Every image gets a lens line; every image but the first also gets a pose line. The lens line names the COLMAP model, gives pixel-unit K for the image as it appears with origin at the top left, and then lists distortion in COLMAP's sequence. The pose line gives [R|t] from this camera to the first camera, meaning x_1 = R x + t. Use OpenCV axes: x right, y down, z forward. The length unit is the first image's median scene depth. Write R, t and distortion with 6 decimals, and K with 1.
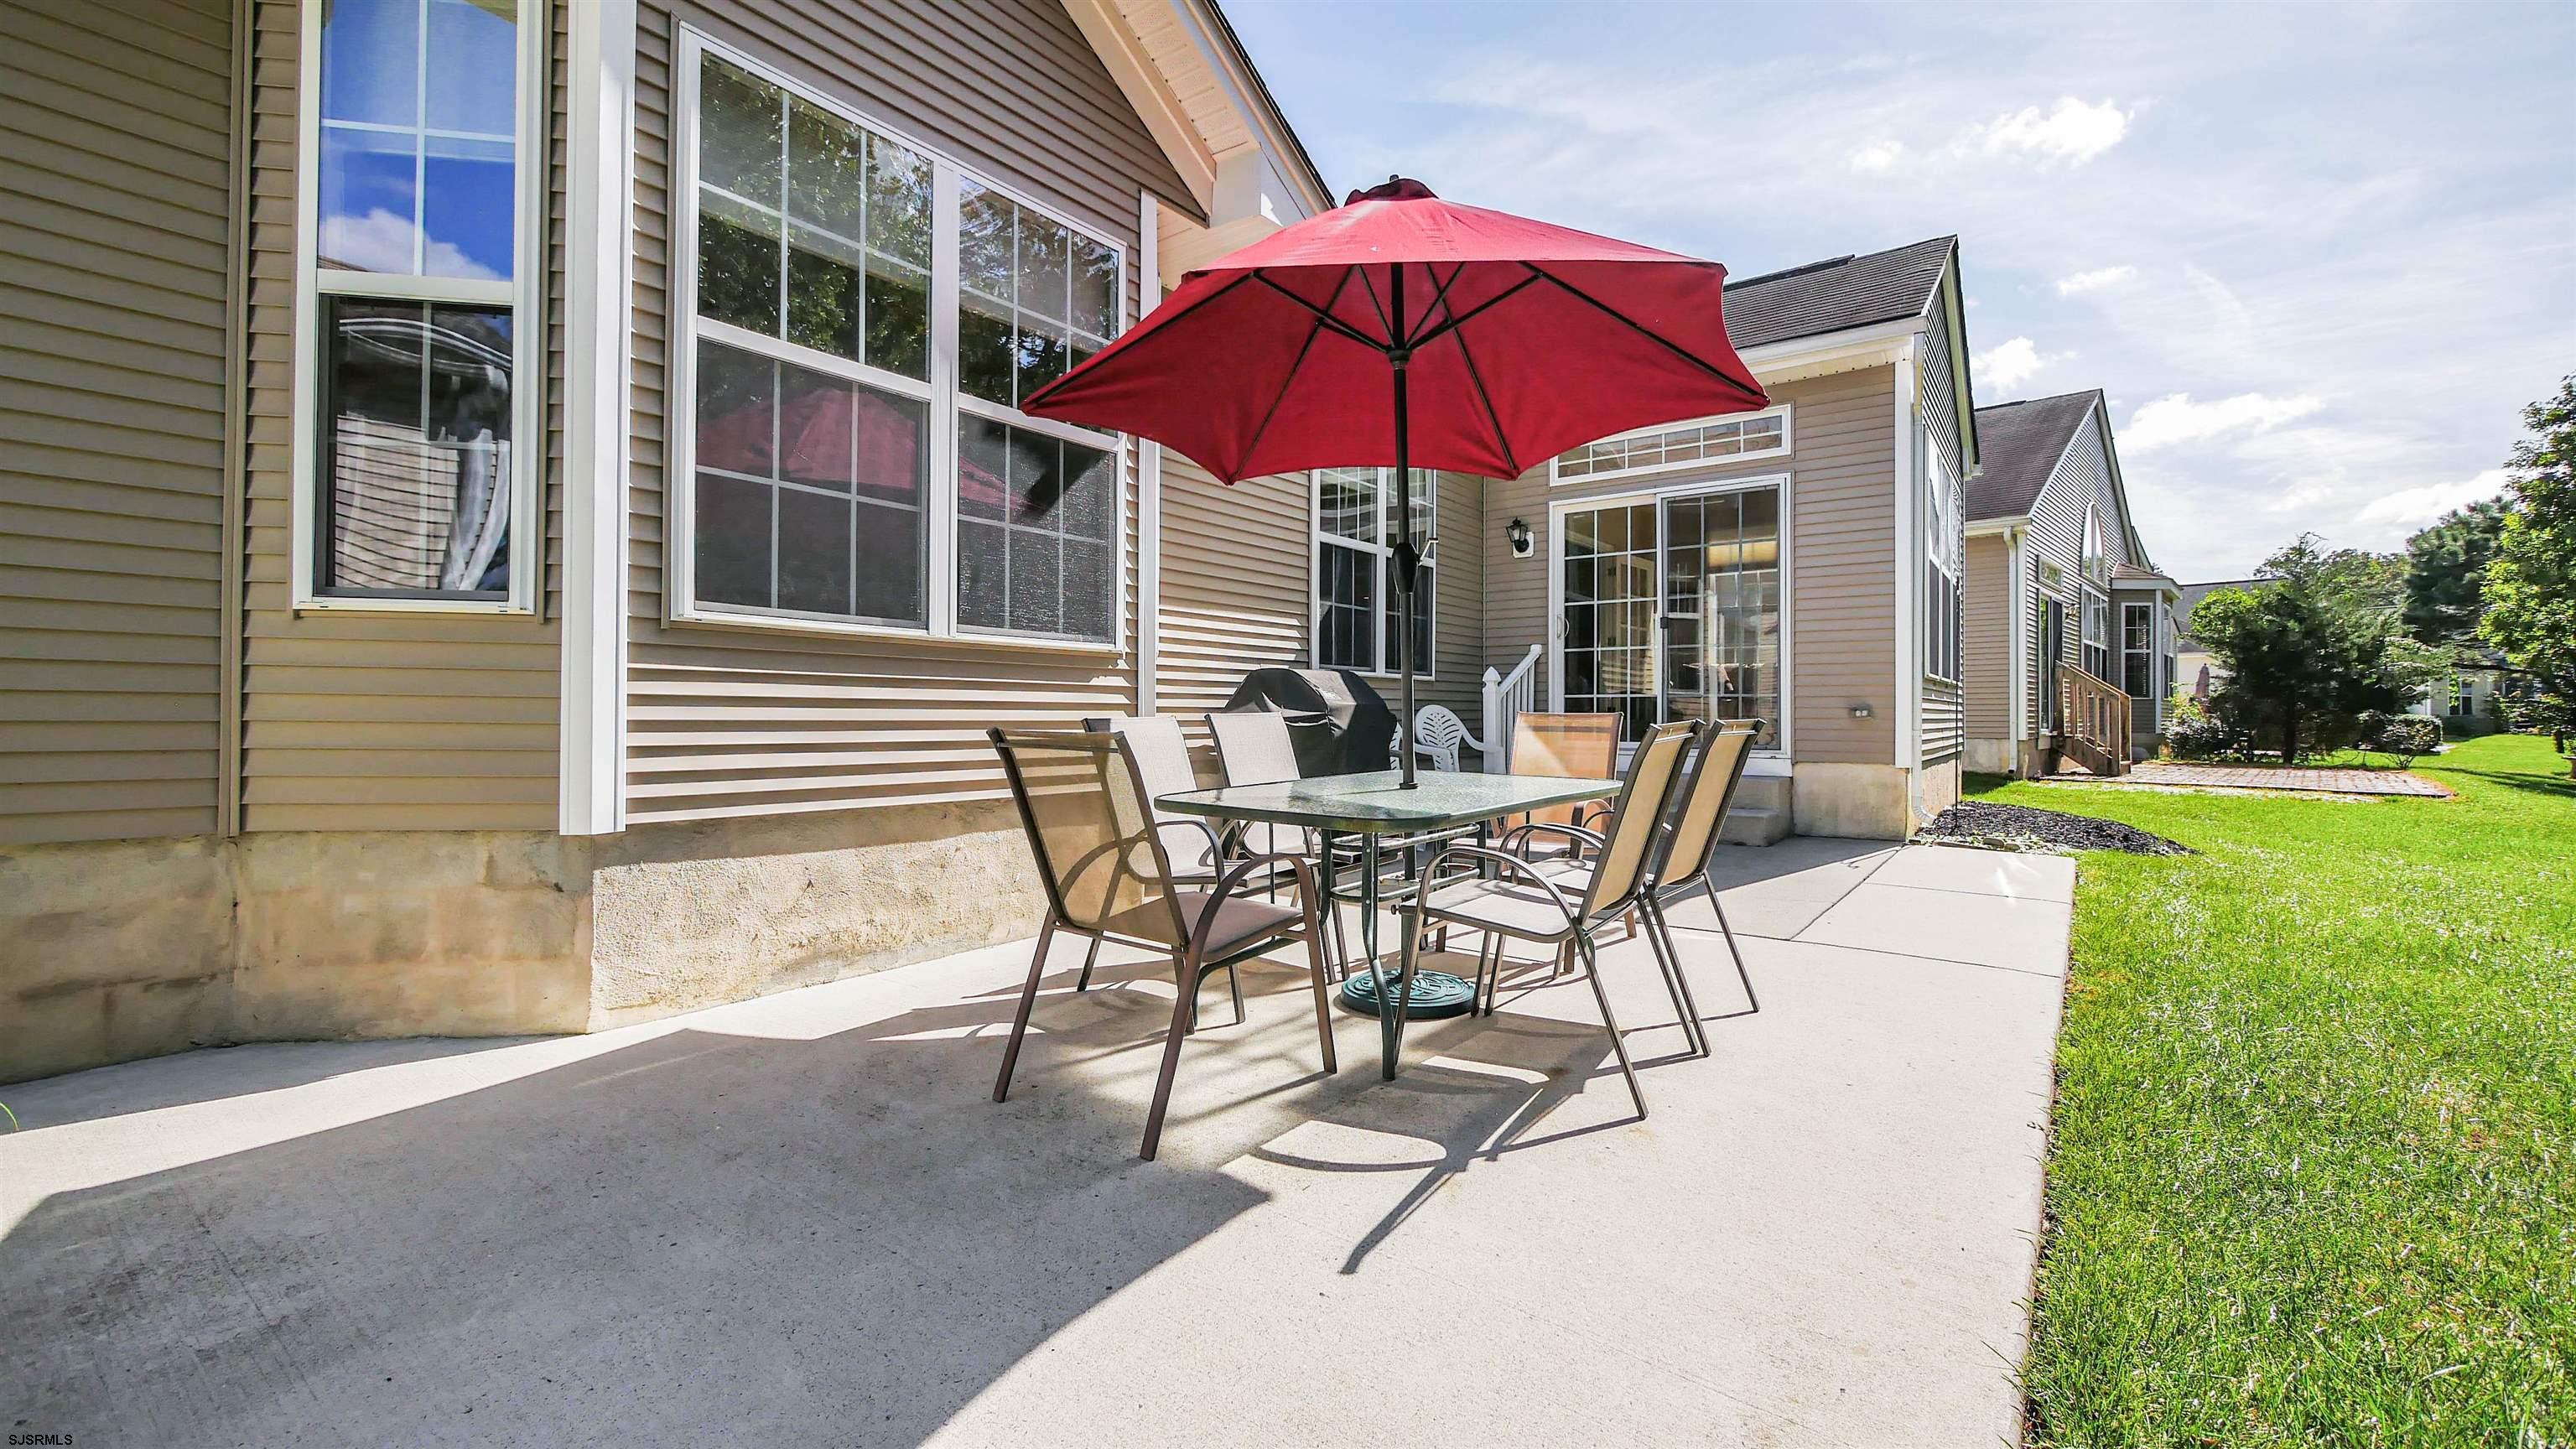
lens RADIAL K [[1071.6, 0, 1303.4], [0, 1071.6, 717.0], [0, 0, 1]] dist [-0.002620, -0.000524]
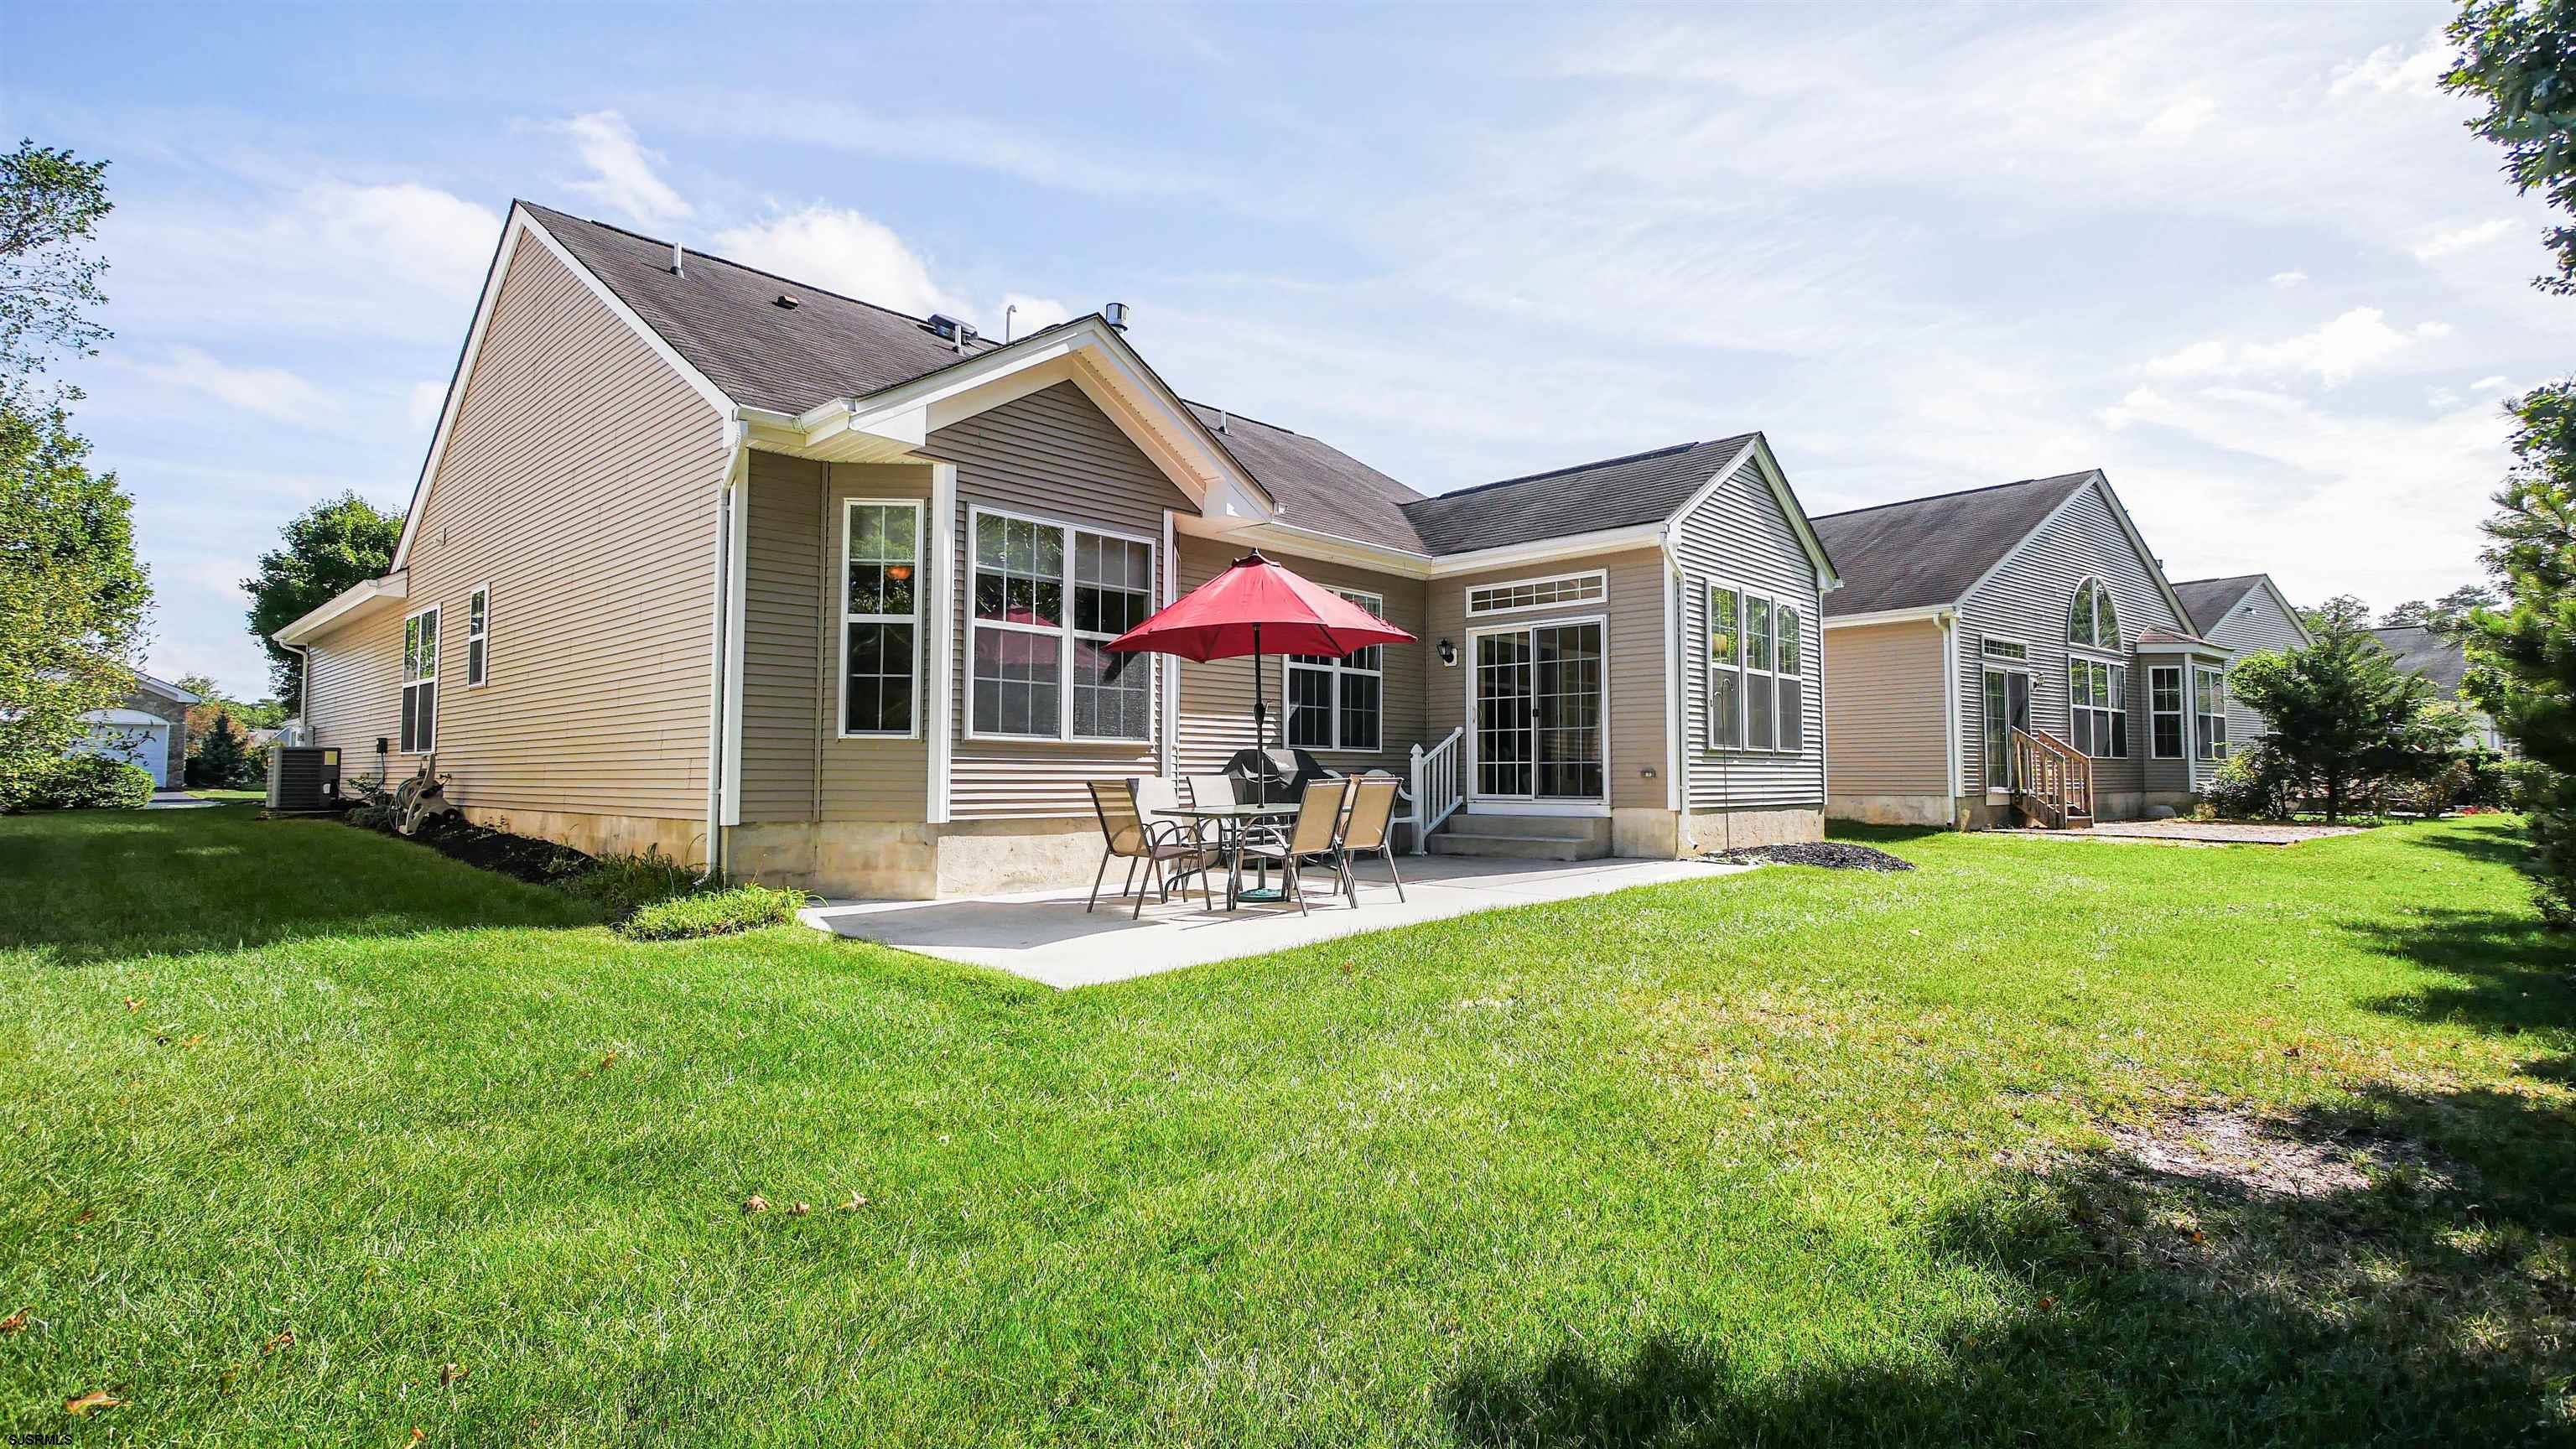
lens RADIAL K [[1297.1, 0, 1288.0], [0, 1297.1, 724.5], [0, 0, 1]] dist [0.001007, 0.000018]
pose [[0.990621, -0.007121, -0.136451, 0.456736], [0.001522, 0.999154, -0.041095, 0.000841], [0.136629, 0.040502, 0.989794, -1.509672]]
